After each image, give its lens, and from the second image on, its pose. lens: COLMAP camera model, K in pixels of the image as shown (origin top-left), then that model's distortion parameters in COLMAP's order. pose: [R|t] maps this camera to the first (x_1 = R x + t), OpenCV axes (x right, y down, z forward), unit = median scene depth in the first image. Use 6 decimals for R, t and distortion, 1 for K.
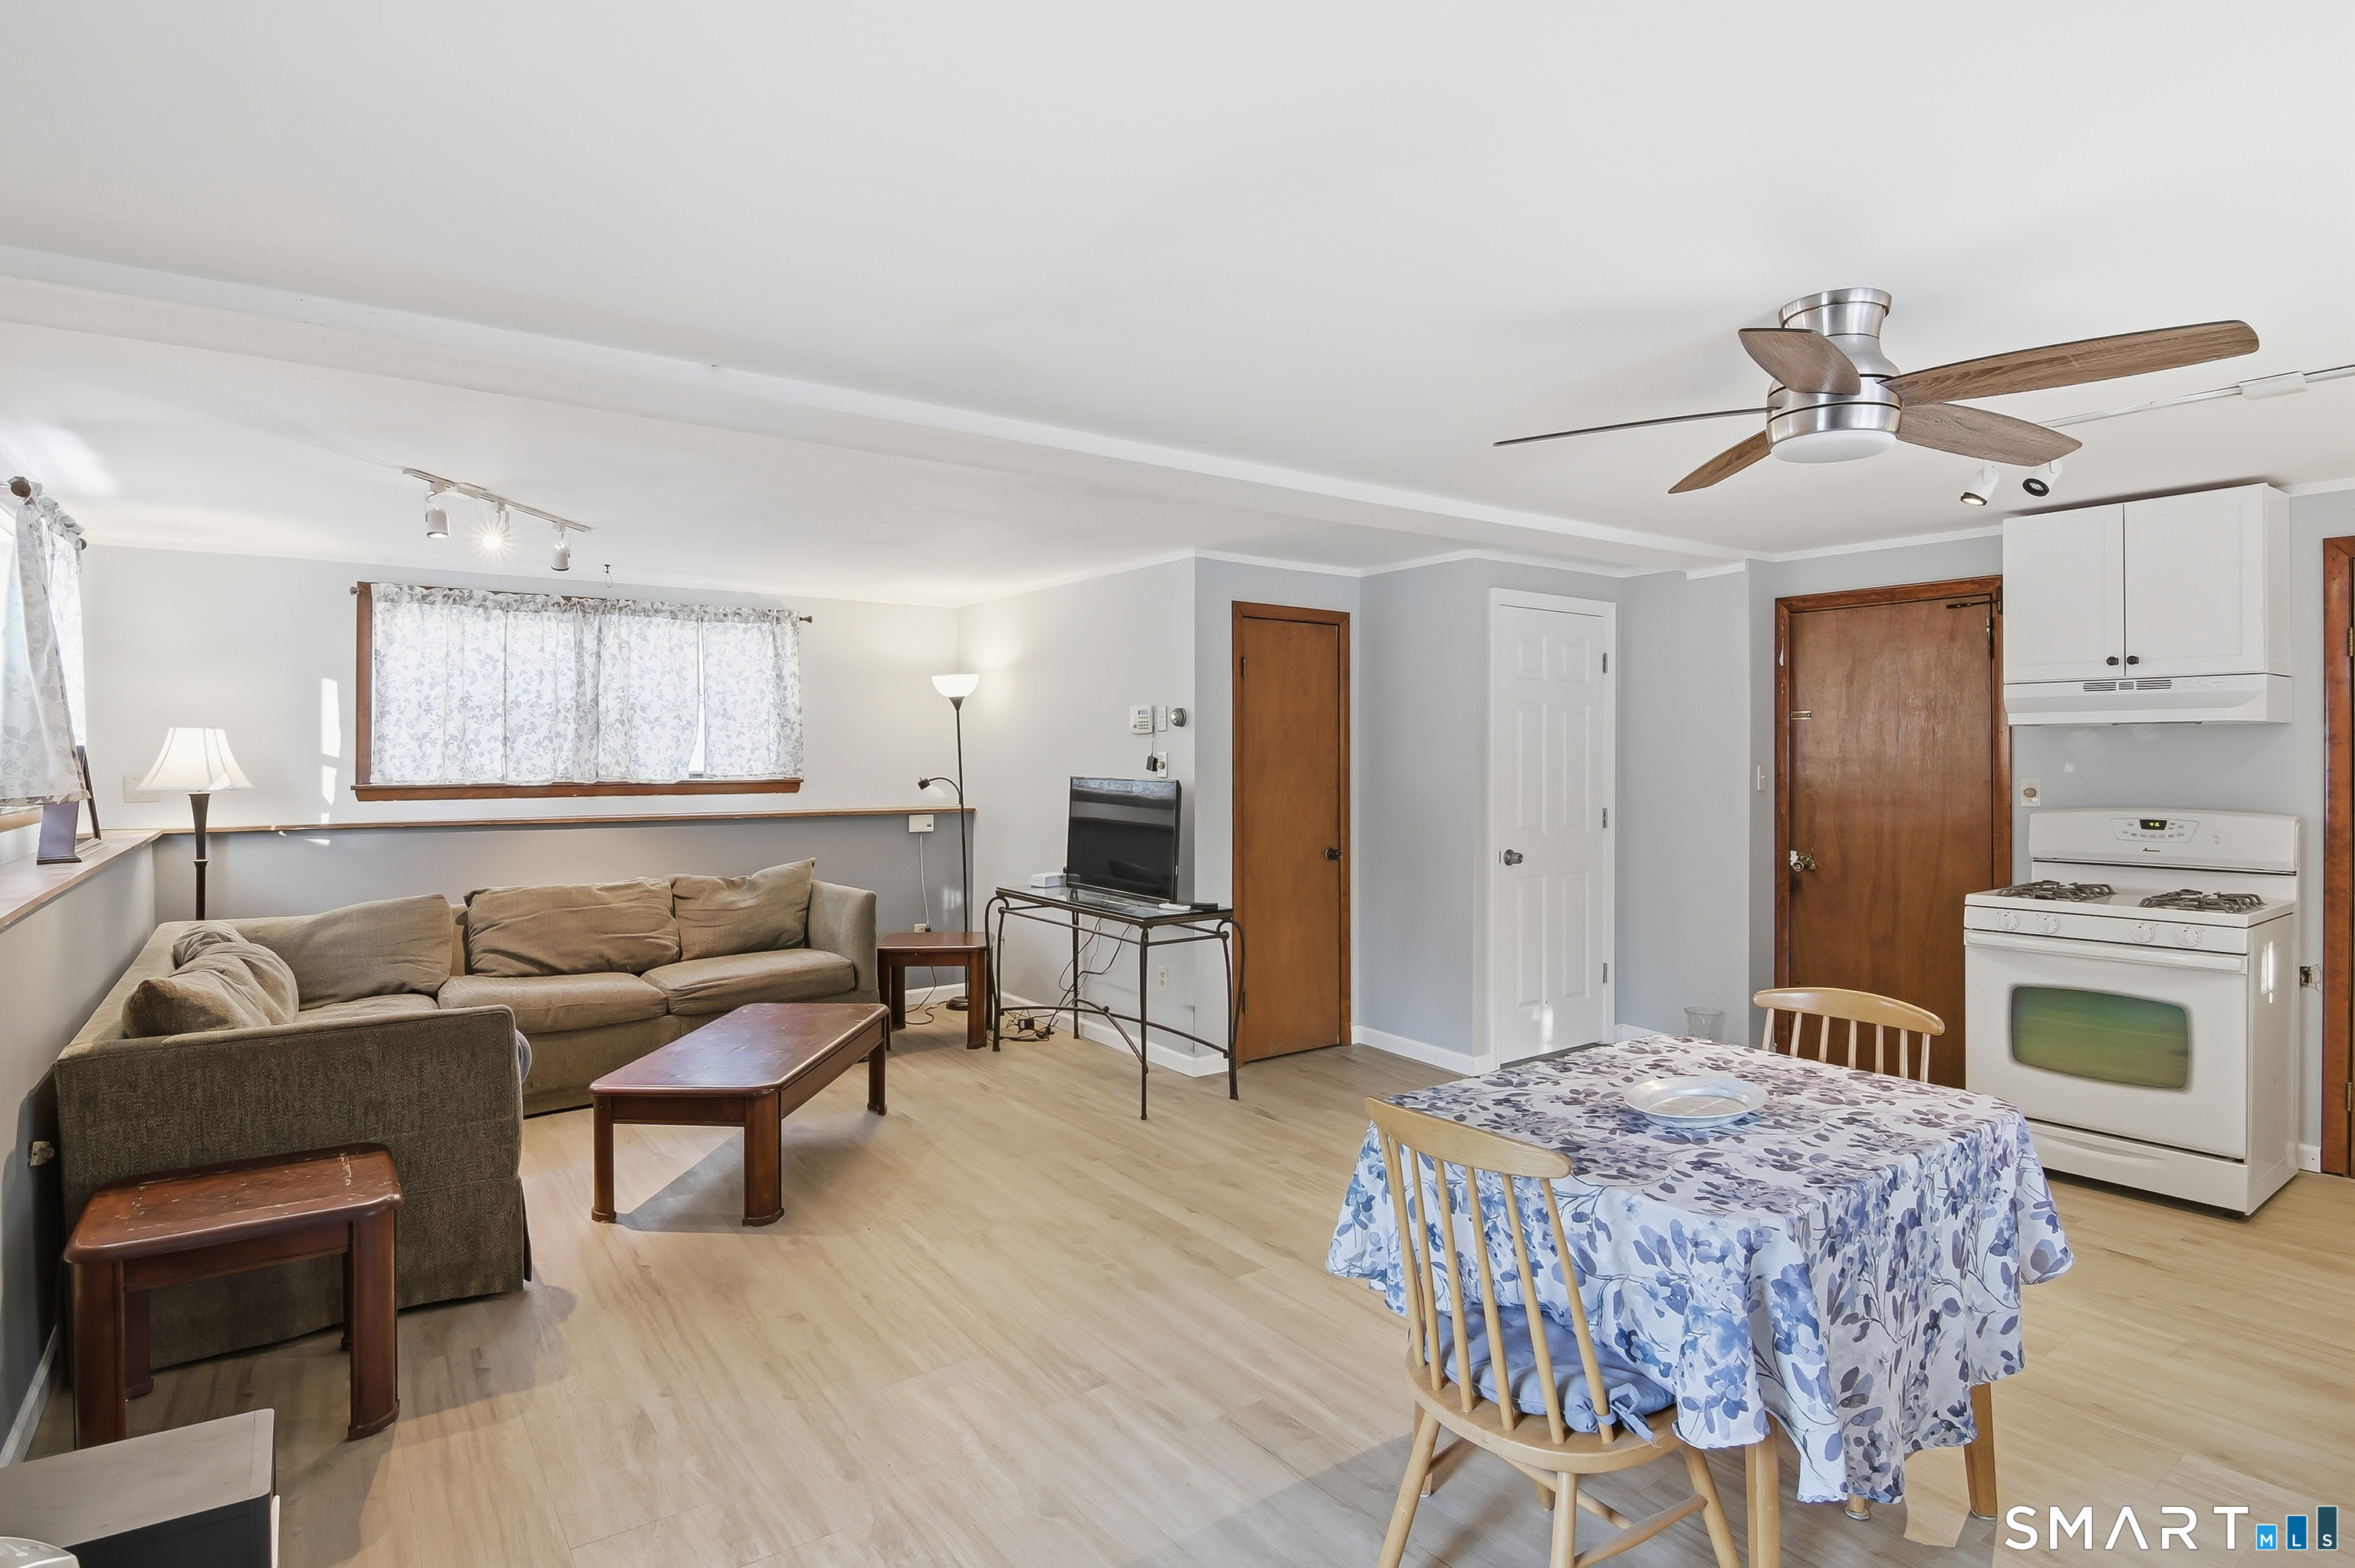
lens RADIAL K [[1223.5, 0, 1177.6], [0, 1223.5, 760.4], [0, 0, 1]] dist [-0.000528, -0.000489]
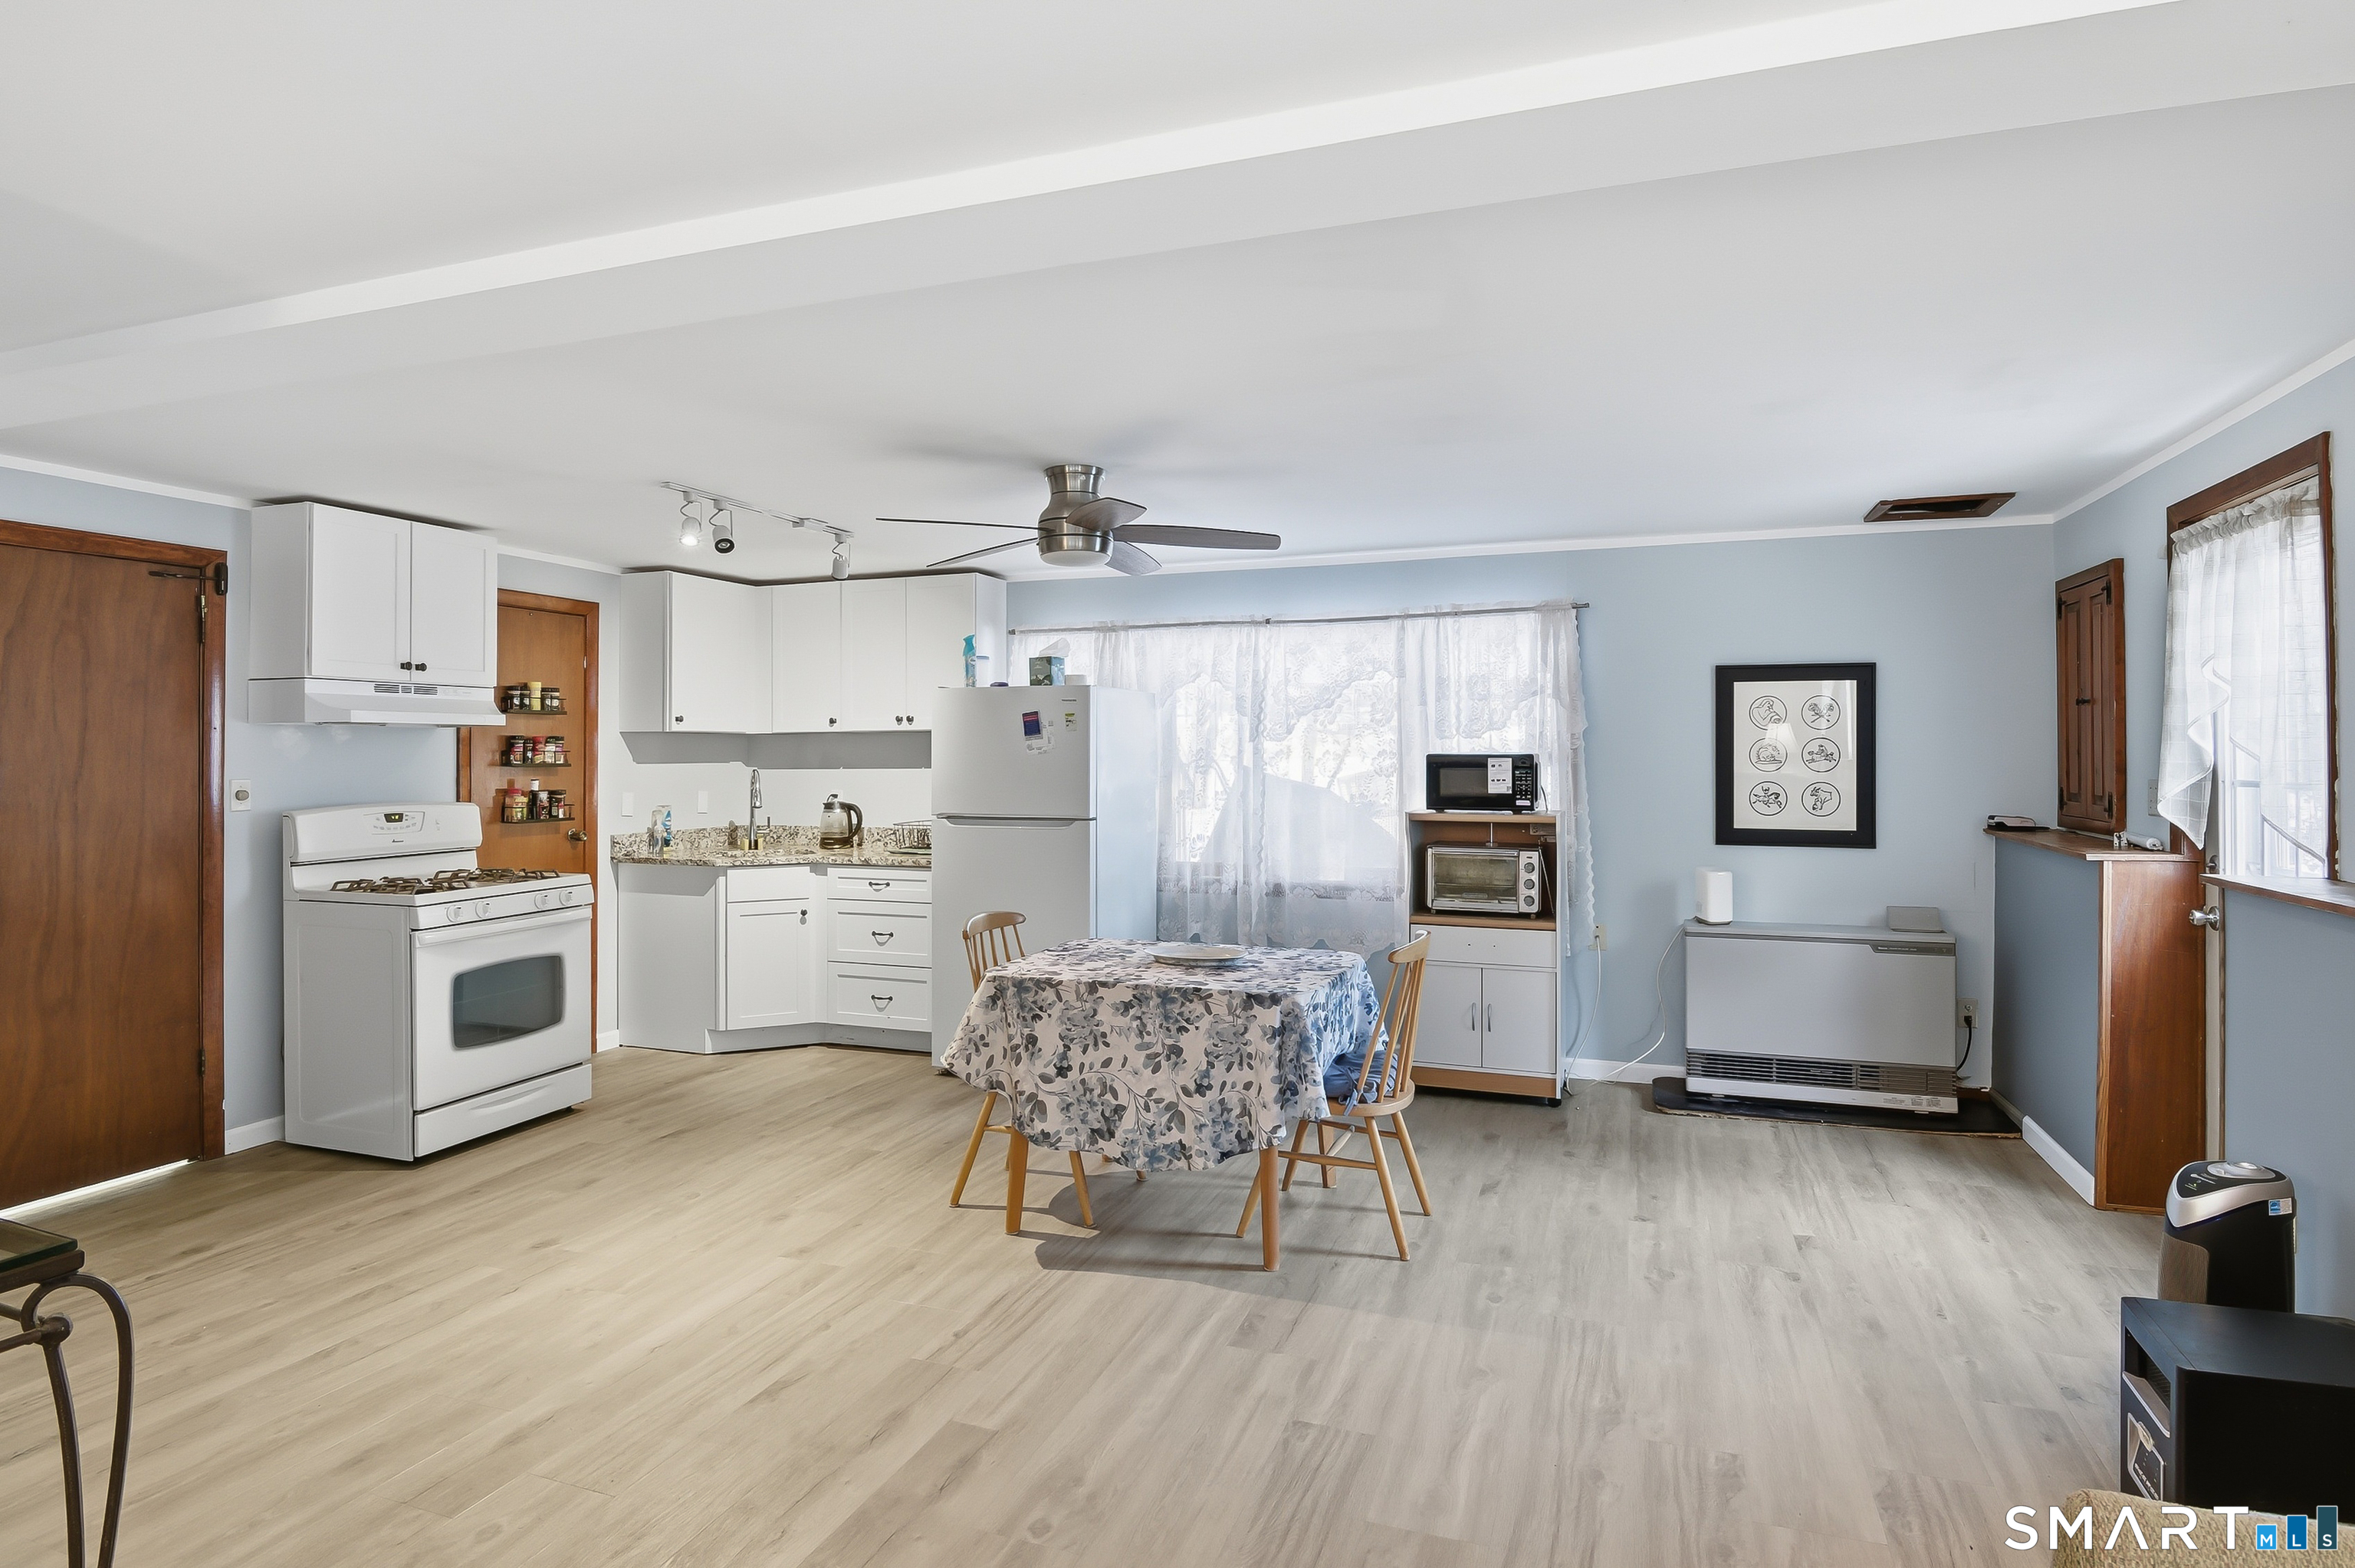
lens RADIAL K [[1279.0, 0, 1182.2], [0, 1279.0, 741.7], [0, 0, 1]] dist [-0.002098, -0.013254]
pose [[-0.564484, 0.010325, 0.825379, -0.429219], [0.007104, 0.999946, -0.007650, -0.001192], [-0.825413, 0.001545, -0.564527, 0.848256]]
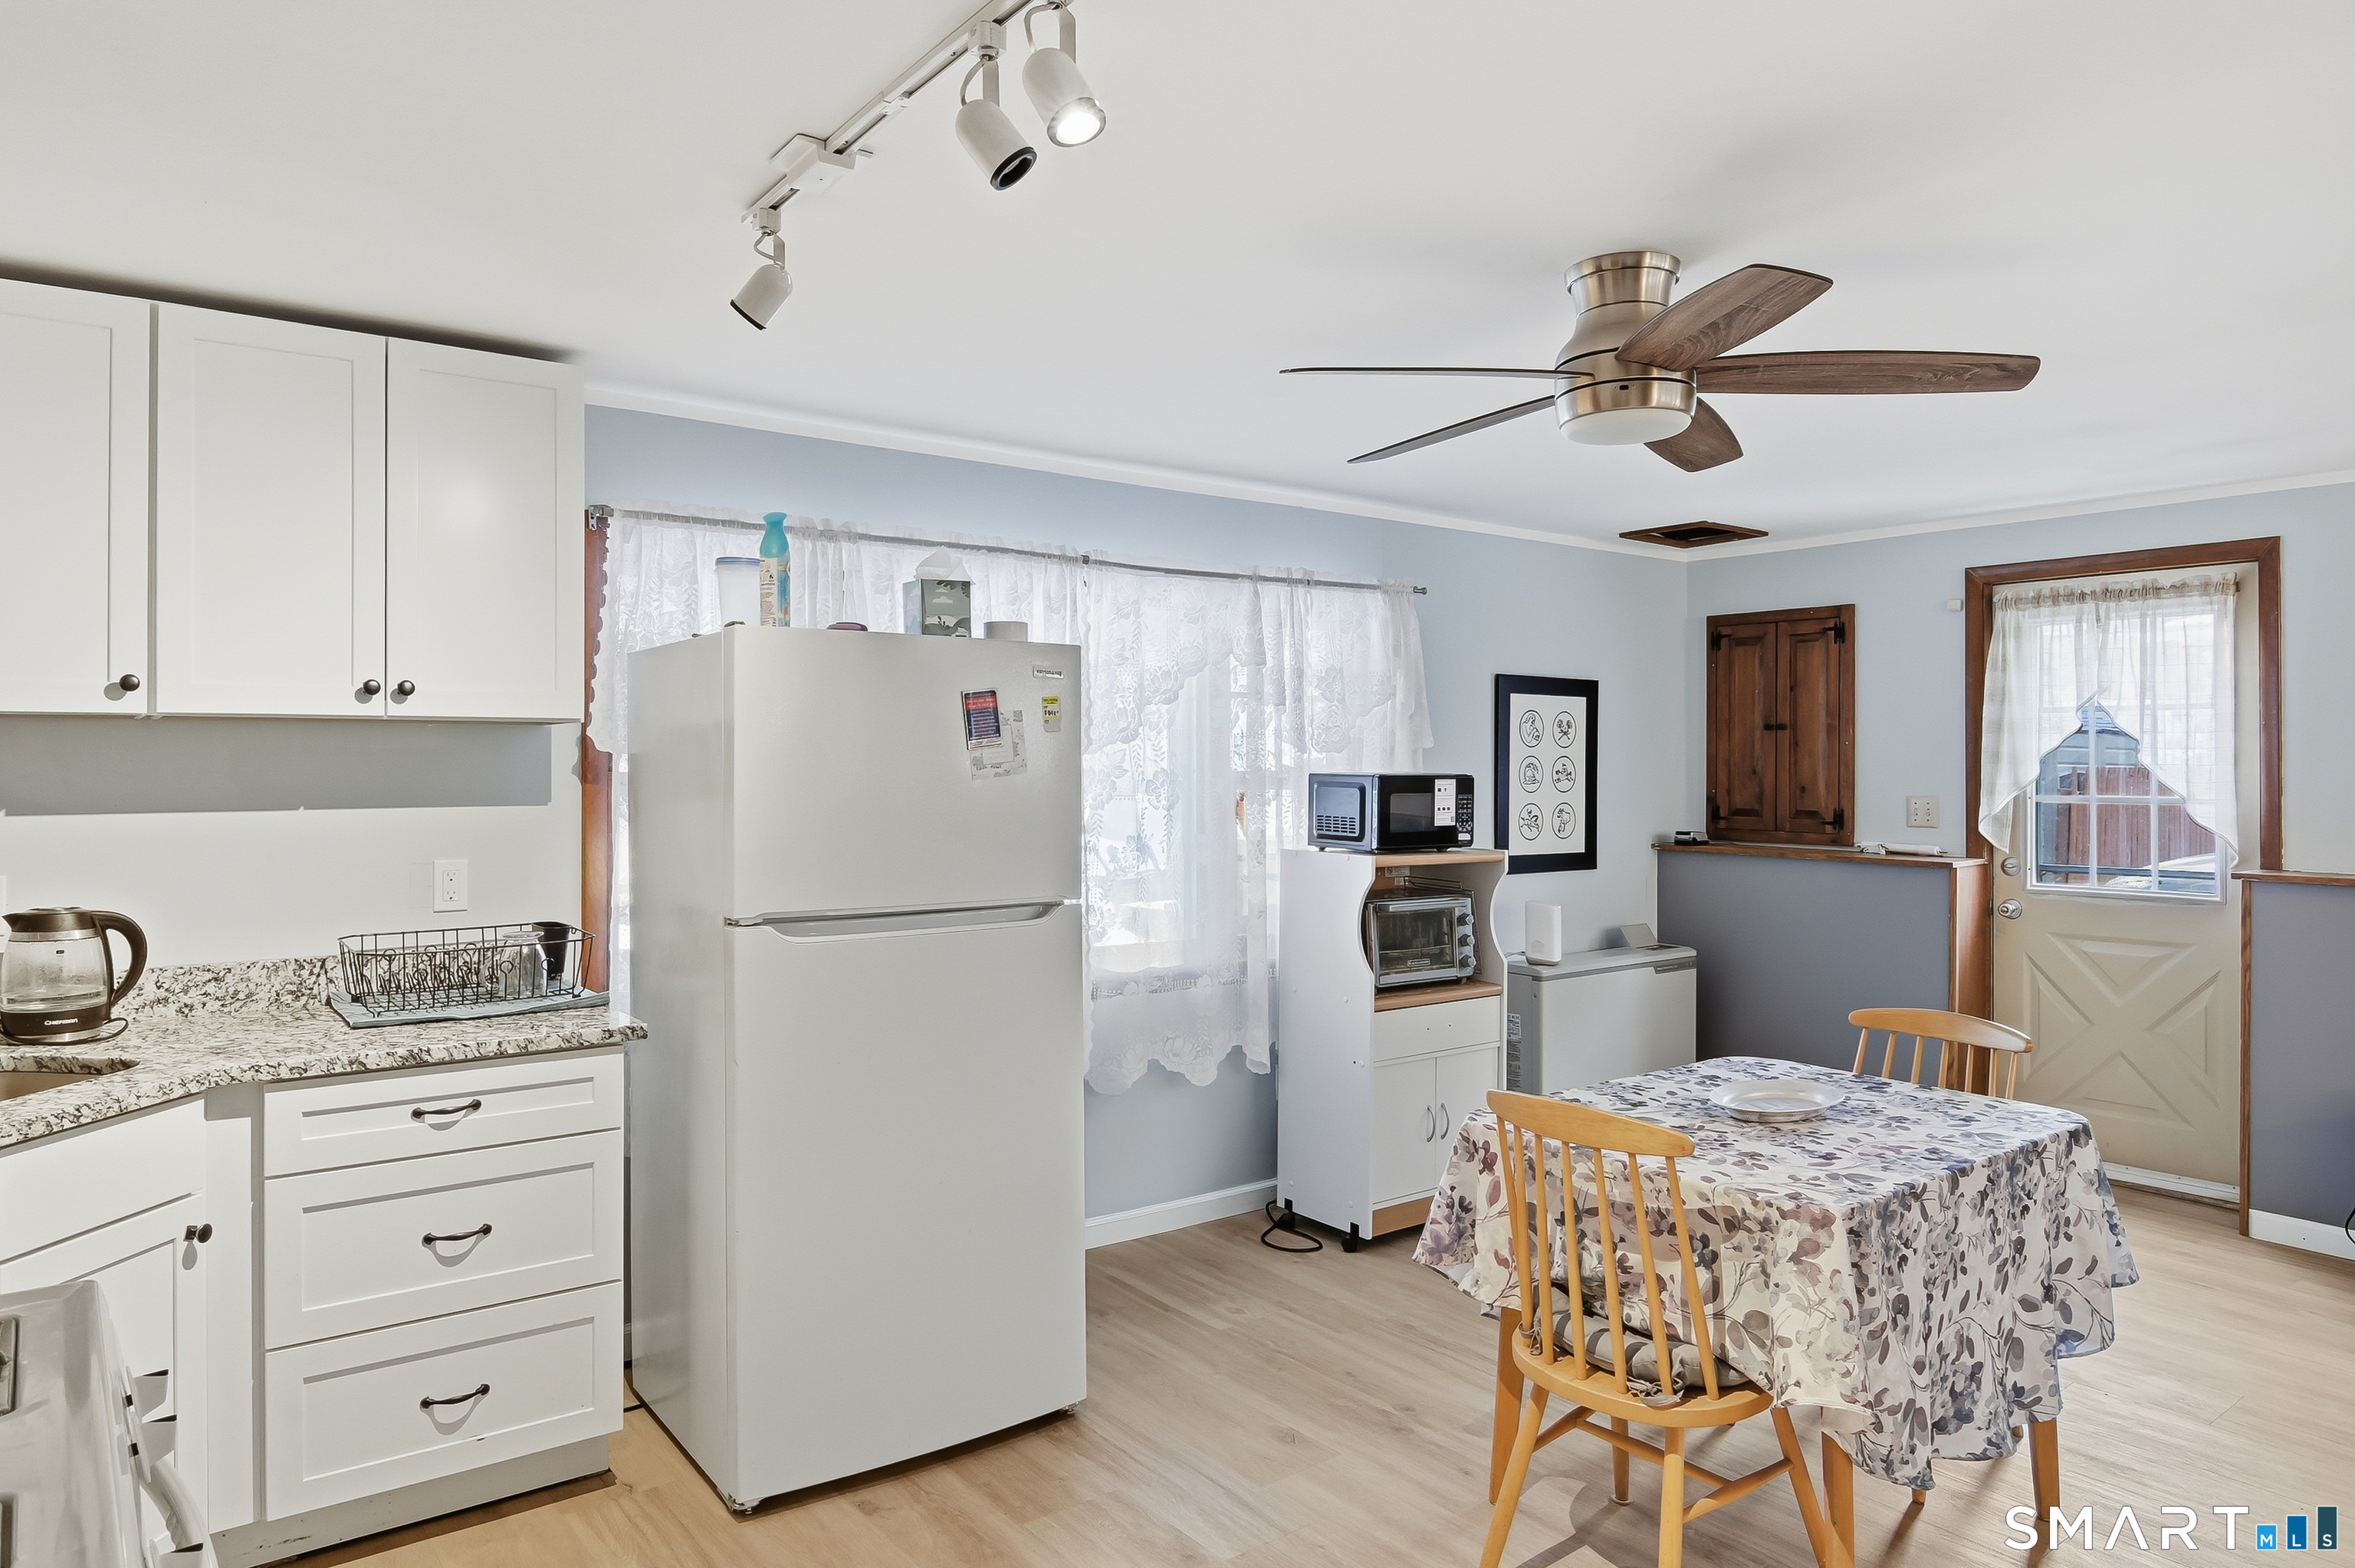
lens RADIAL K [[1469.2, 0, 1180.0], [0, 1469.2, 760.9], [0, 0, 1]] dist [-0.005212, -0.002058]
pose [[-0.999087, -0.000211, -0.042716, 0.410286], [-0.000368, 0.999993, 0.003671, -0.008256], [0.042715, 0.003683, -0.999080, 0.947672]]
